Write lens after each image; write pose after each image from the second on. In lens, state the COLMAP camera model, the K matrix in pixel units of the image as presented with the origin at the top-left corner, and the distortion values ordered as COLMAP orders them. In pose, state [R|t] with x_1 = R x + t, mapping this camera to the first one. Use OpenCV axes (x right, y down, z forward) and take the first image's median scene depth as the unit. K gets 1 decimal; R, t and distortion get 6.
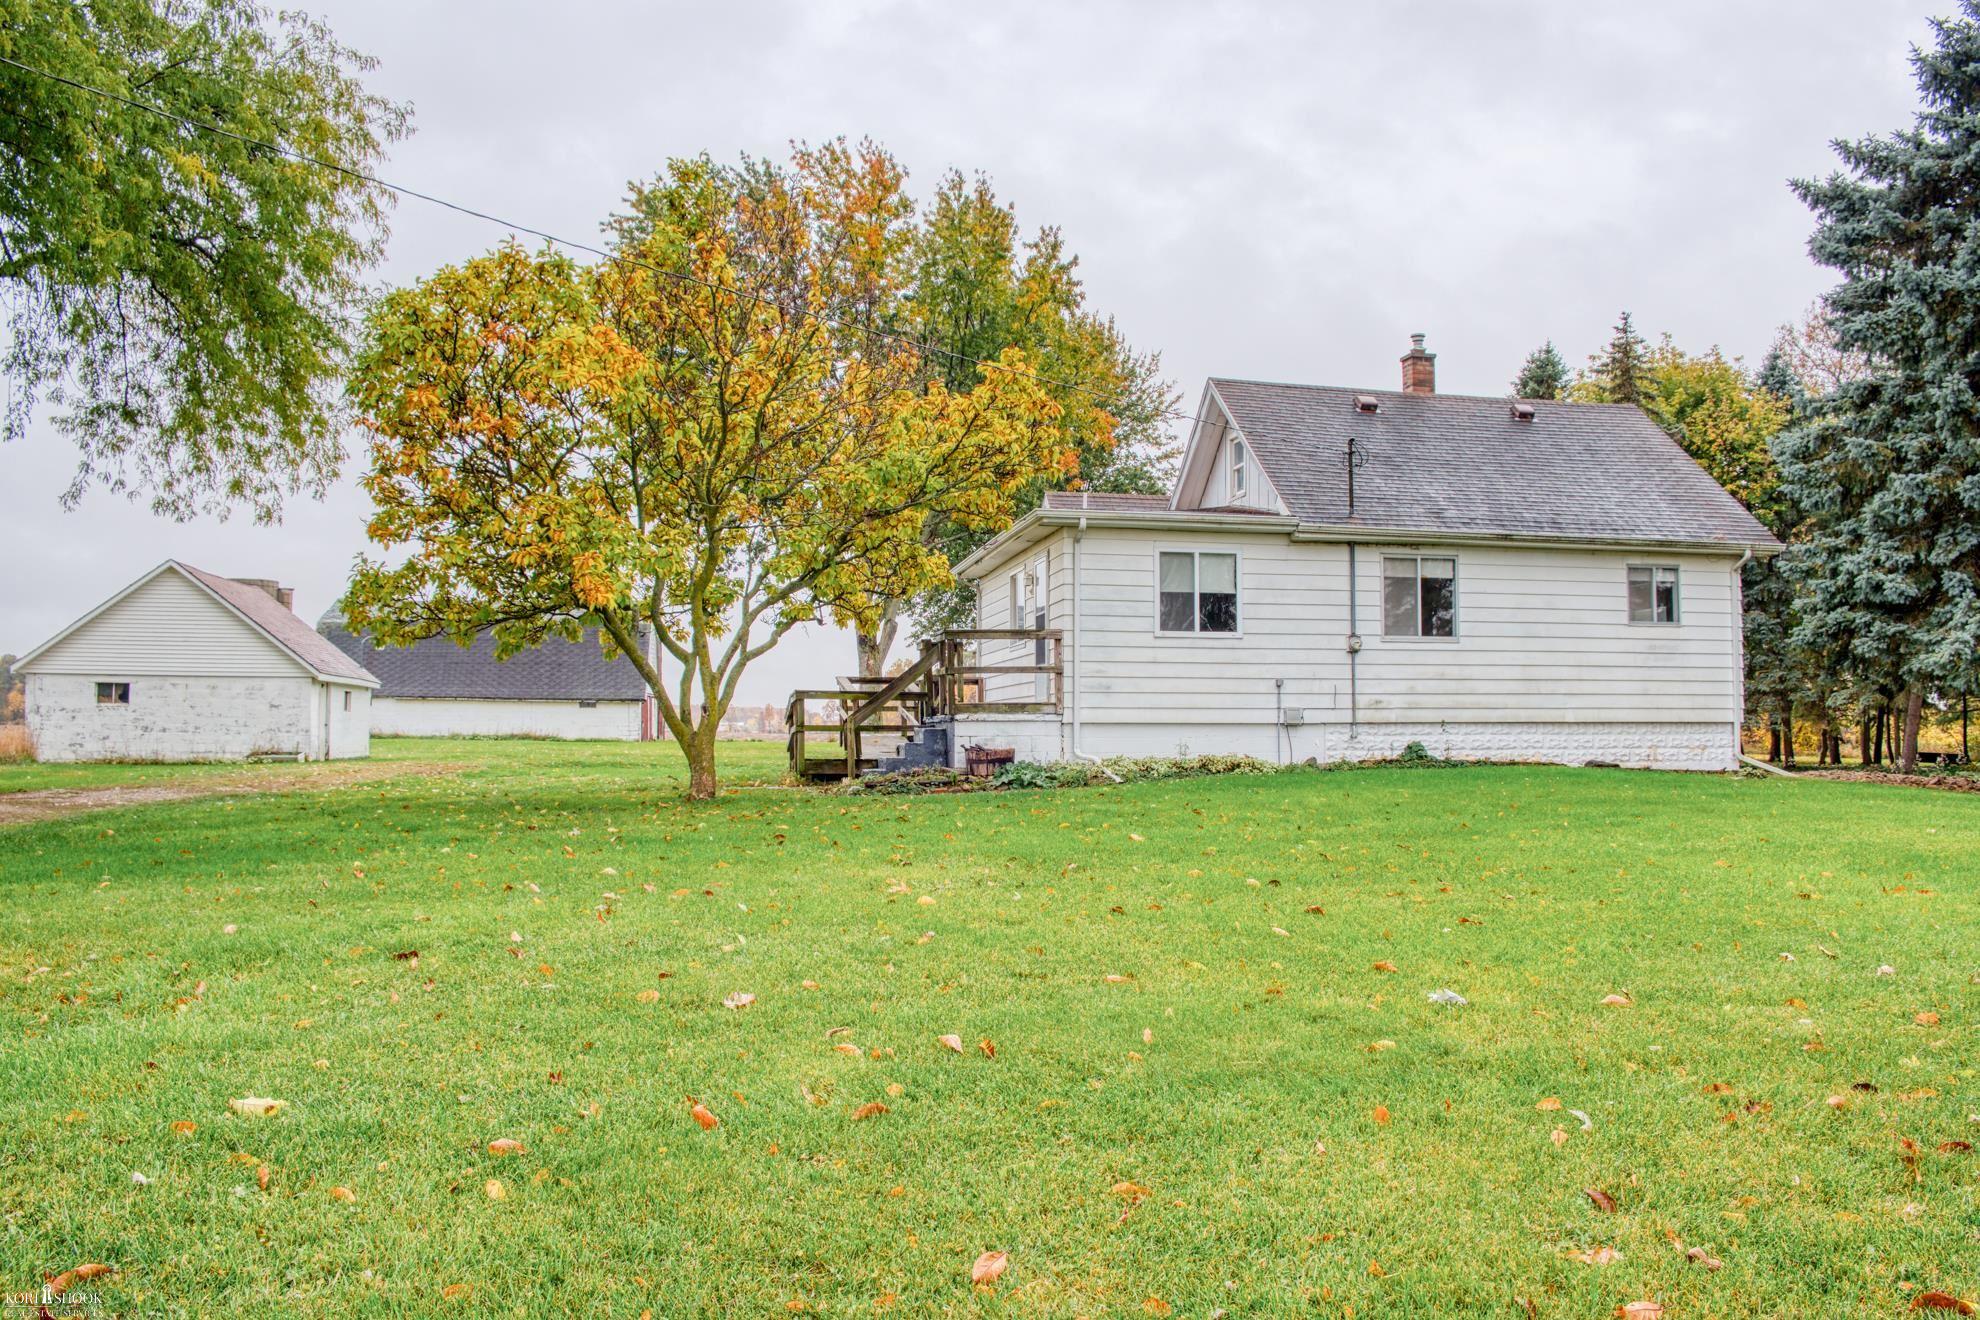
lens RADIAL K [[1566.6, 0, 990.0], [0, 1566.6, 660.0], [0, 0, 1]] dist [-0.196724, 0.117738]
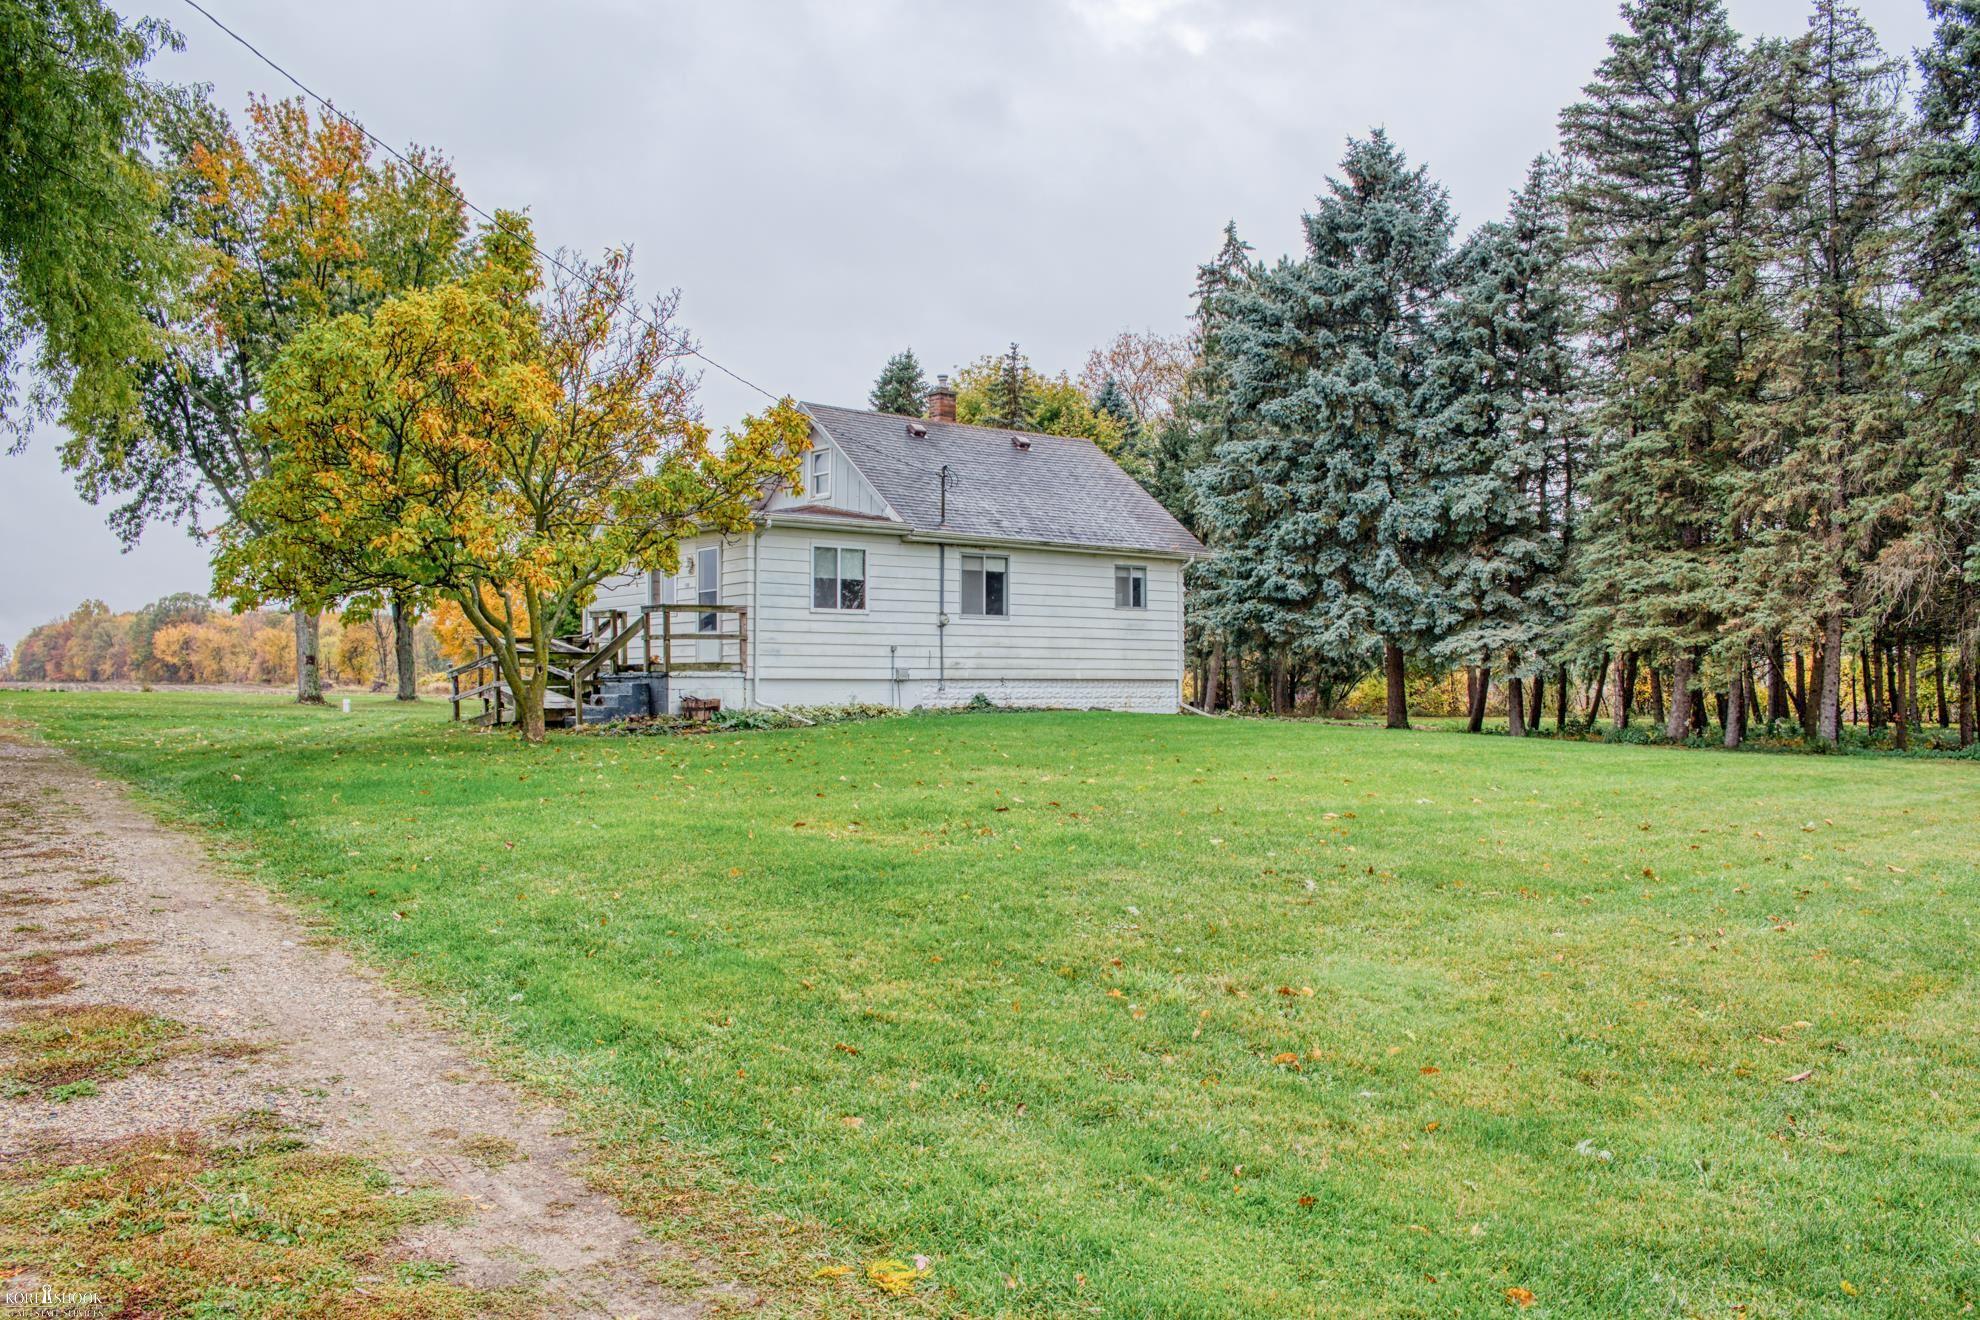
lens RADIAL K [[1566.6, 0, 990.0], [0, 1566.6, 660.0], [0, 0, 1]] dist [-0.196724, 0.117738]
pose [[0.875848, 0.005307, 0.482558, -0.380418], [-0.021474, 0.999378, 0.027986, -0.014532], [-0.482109, -0.034874, 0.875417, -0.201025]]
